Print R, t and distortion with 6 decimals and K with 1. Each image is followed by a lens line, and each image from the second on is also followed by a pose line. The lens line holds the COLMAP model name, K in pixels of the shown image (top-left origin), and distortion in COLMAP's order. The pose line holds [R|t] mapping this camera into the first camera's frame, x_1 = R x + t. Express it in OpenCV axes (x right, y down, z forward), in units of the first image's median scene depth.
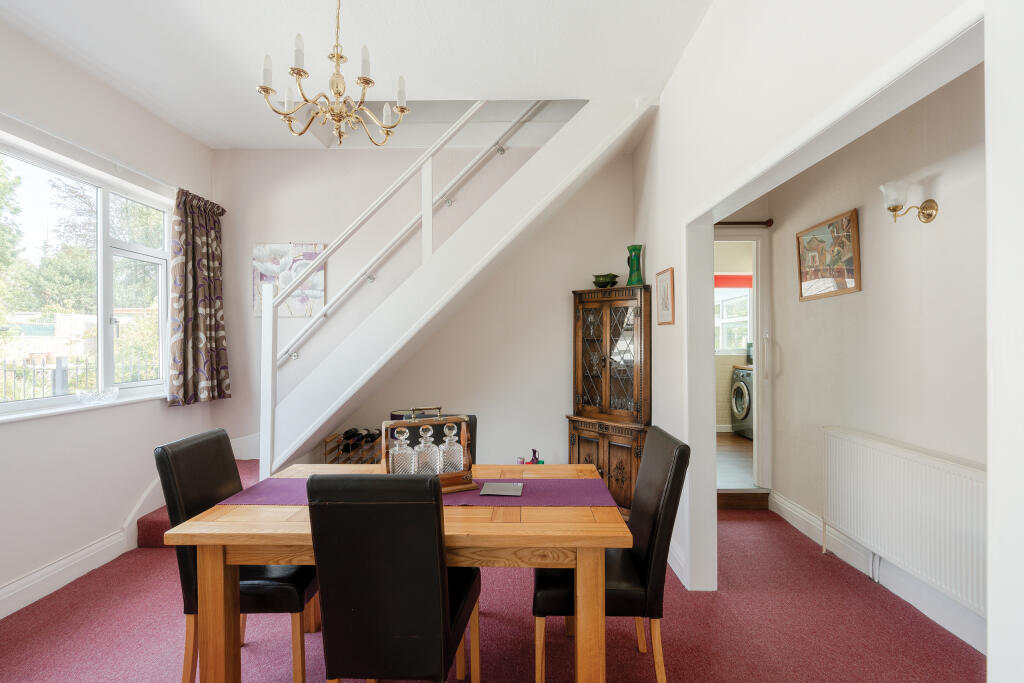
lens RADIAL K [[458.5, 0, 512.0], [0, 458.5, 341.5], [0, 0, 1]] dist [-0.001139, 0.000610]
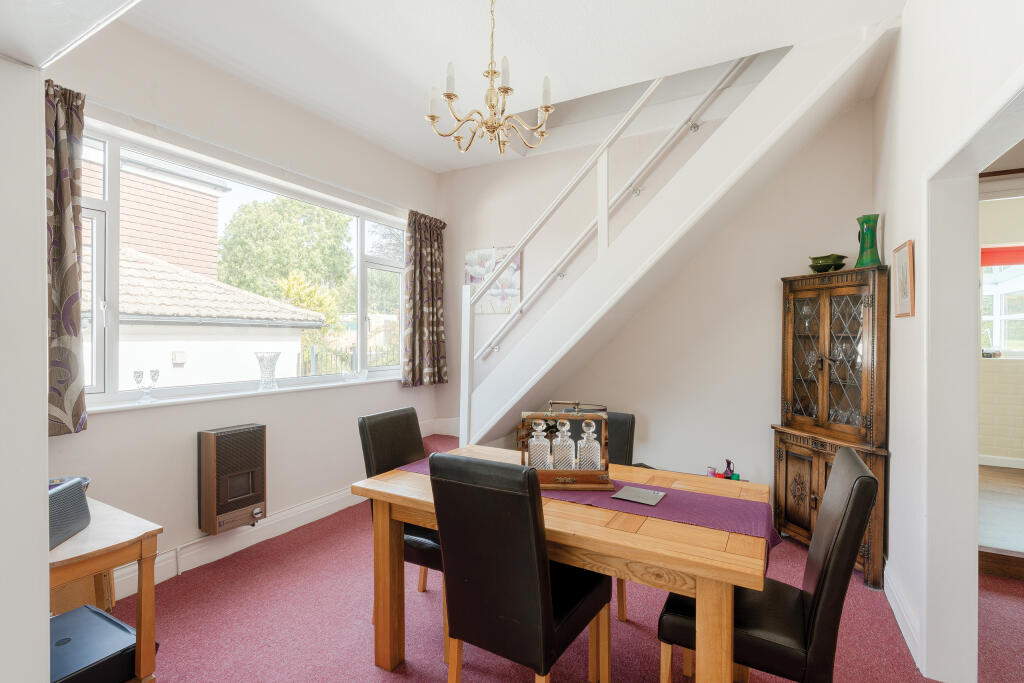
lens RADIAL K [[462.1, 0, 525.0], [0, 462.1, 339.4], [0, 0, 1]] dist [-0.000507, 0.000176]
pose [[0.890556, 0.011185, -0.454736, 0.110647], [-0.008836, 0.999934, 0.007290, 0.000414], [0.454788, -0.002475, 0.890596, 0.034354]]
